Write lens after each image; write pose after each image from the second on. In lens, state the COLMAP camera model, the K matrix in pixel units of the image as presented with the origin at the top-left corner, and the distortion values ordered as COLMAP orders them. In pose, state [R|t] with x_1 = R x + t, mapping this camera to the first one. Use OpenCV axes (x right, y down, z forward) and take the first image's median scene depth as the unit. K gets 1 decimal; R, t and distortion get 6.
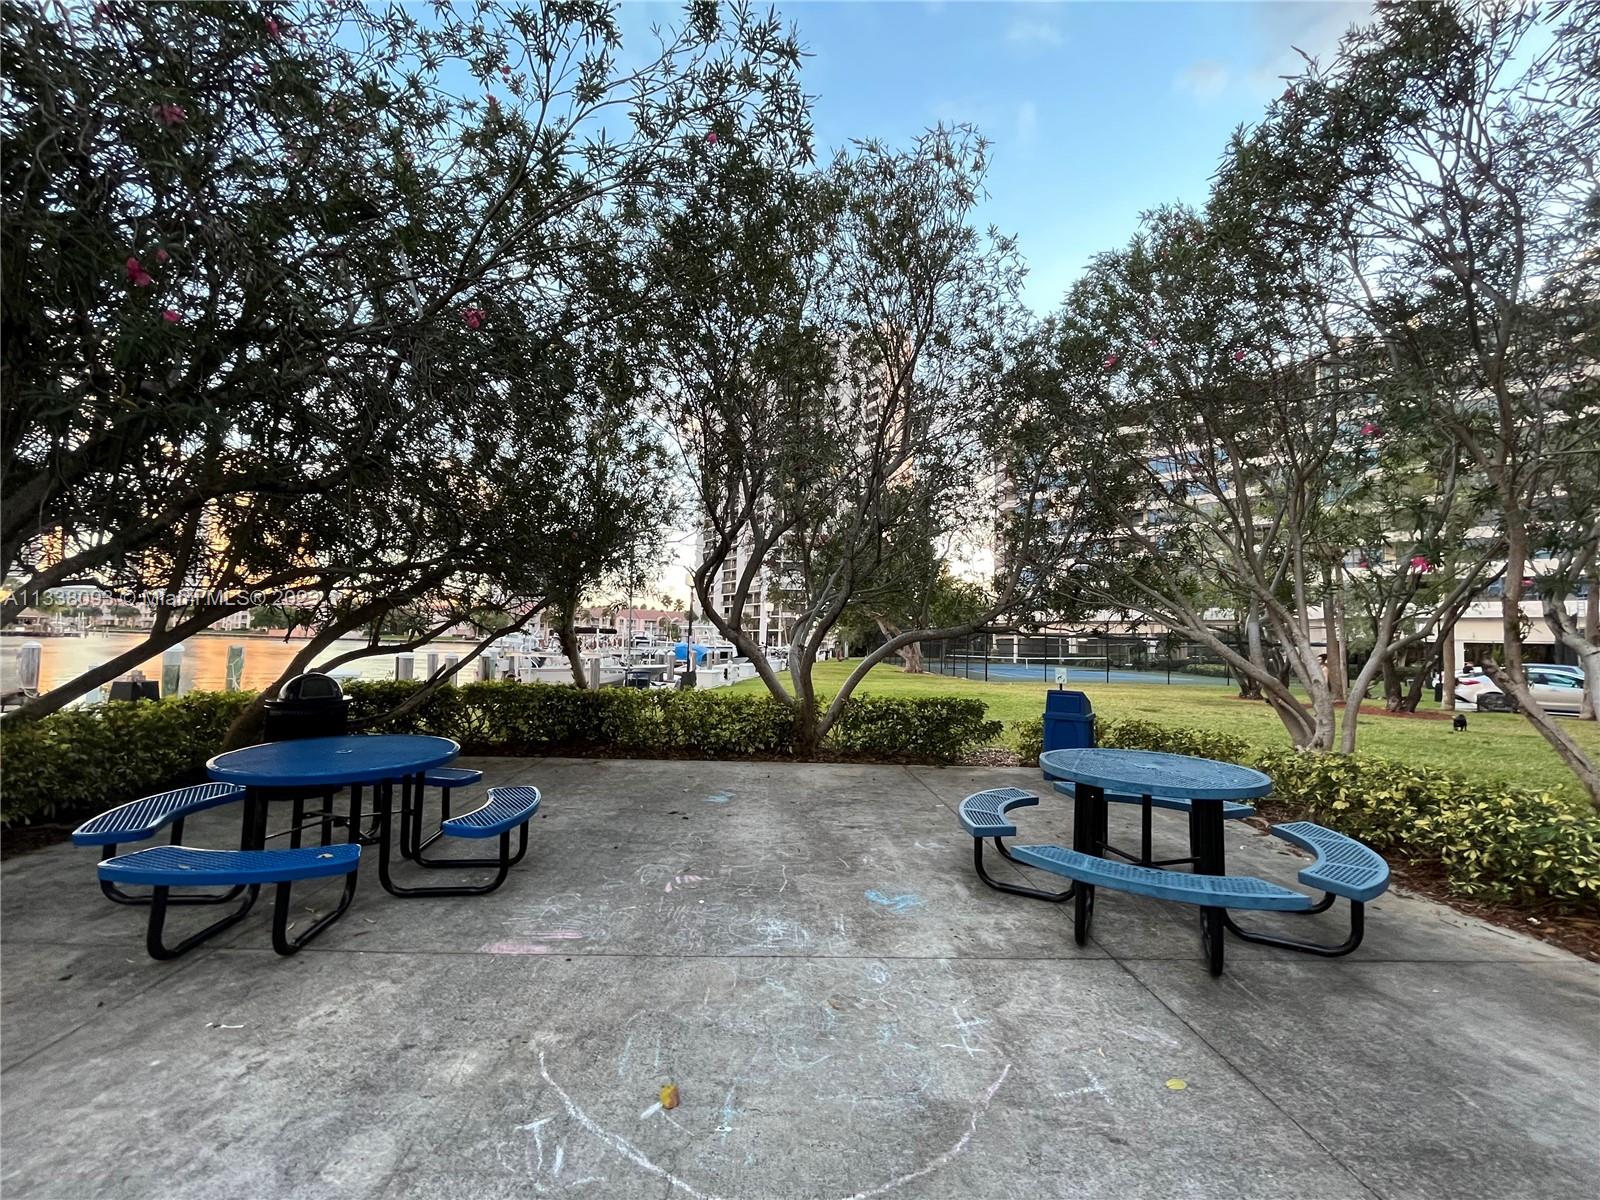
lens RADIAL K [[642.1, 0, 802.5], [0, 642.1, 606.8], [0, 0, 1]] dist [-0.001996, -0.000225]
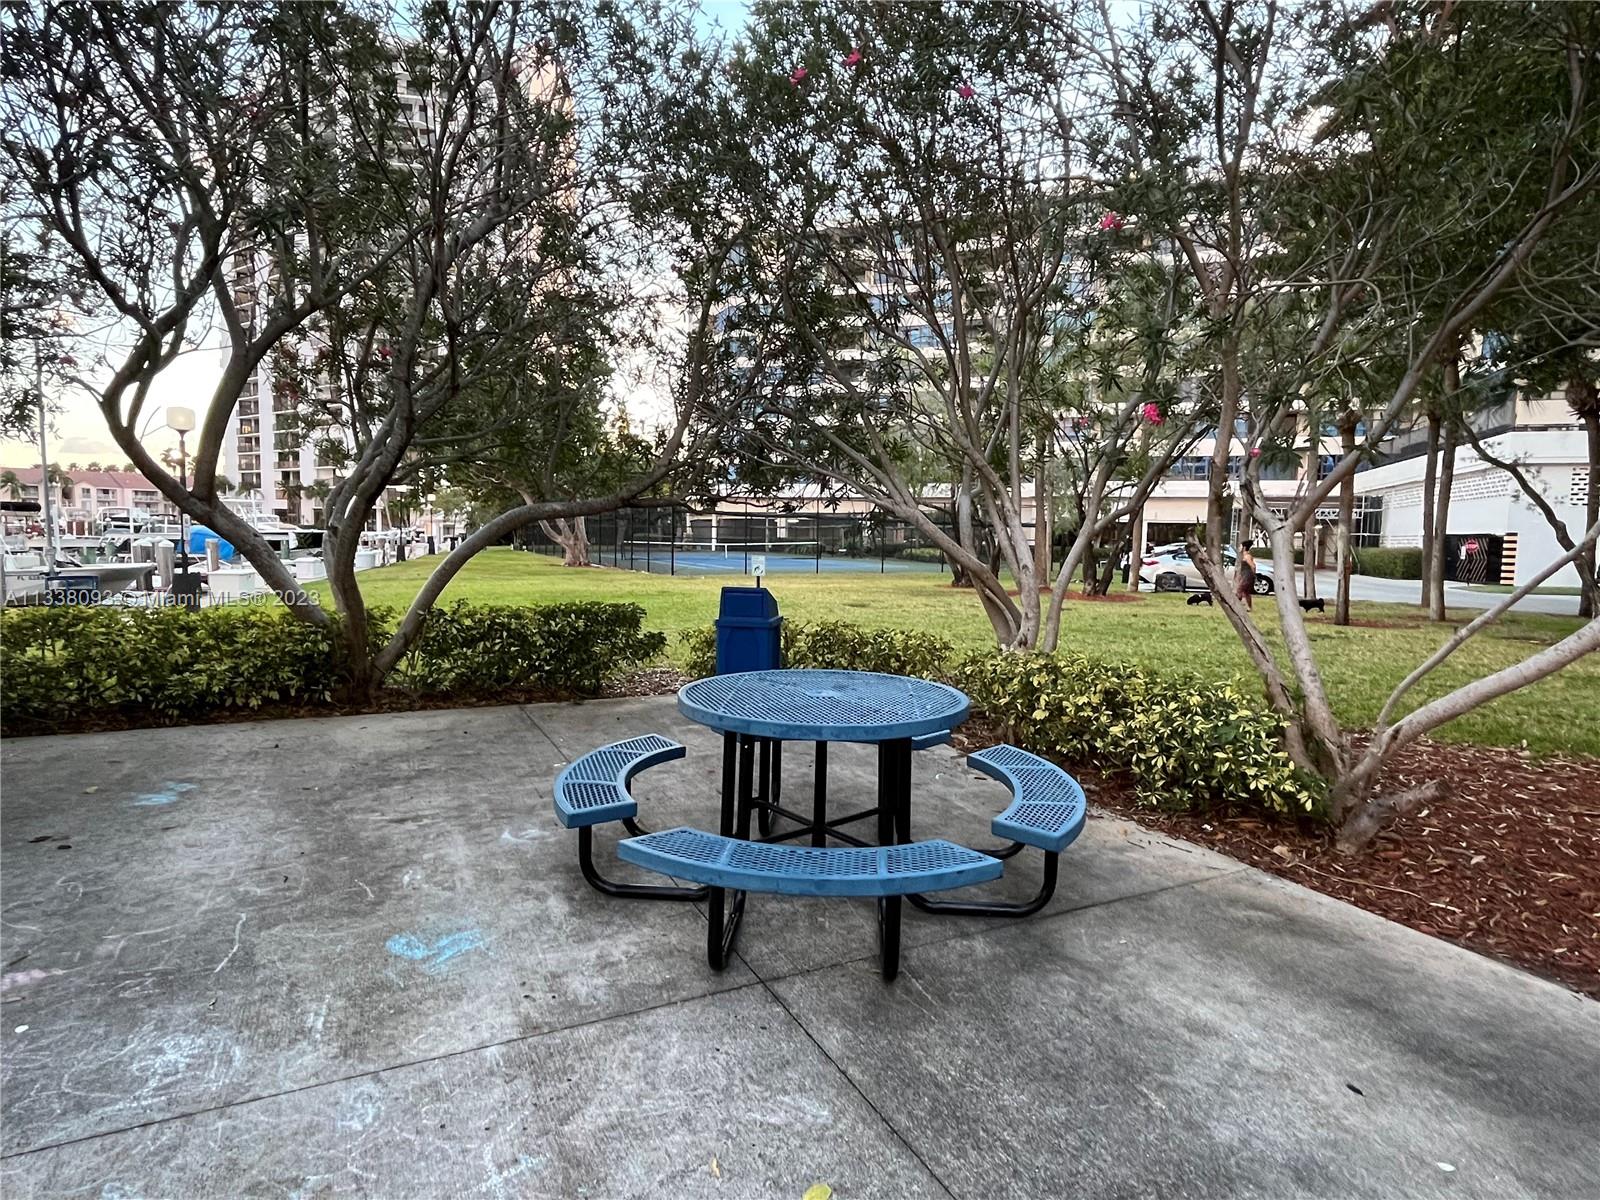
lens RADIAL K [[842.4, 0, 796.3], [0, 842.4, 608.1], [0, 0, 1]] dist [0.013654, -0.016410]
pose [[0.917184, -0.043405, 0.396092, 0.111018], [-0.017603, 0.988665, 0.149101, 0.013407], [-0.398075, -0.143726, 0.906024, 0.140928]]
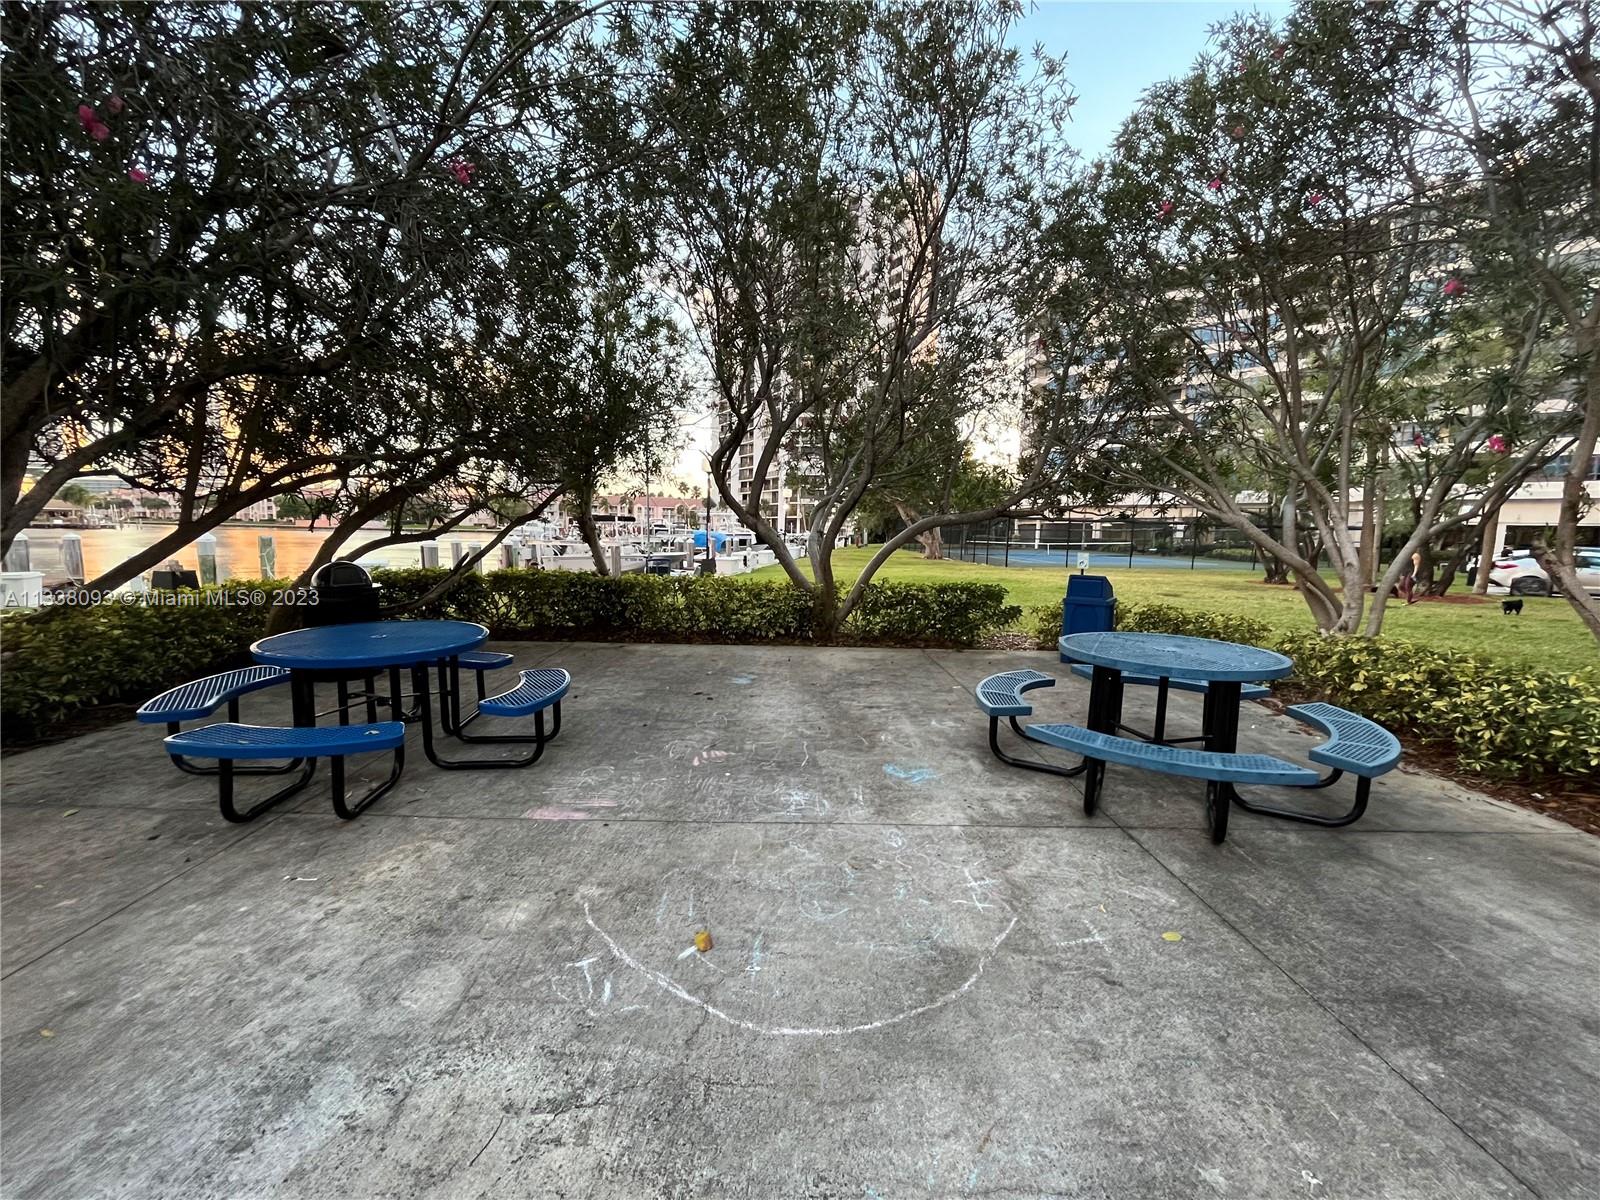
lens RADIAL K [[641.6, 0, 803.1], [0, 641.6, 604.1], [0, 0, 1]] dist [-0.001828, -0.000424]
pose [[0.999580, -0.003180, -0.028788, -0.001230], [0.008034, 0.985395, 0.170093, 0.003217], [0.027826, -0.170253, 0.985007, 0.008064]]
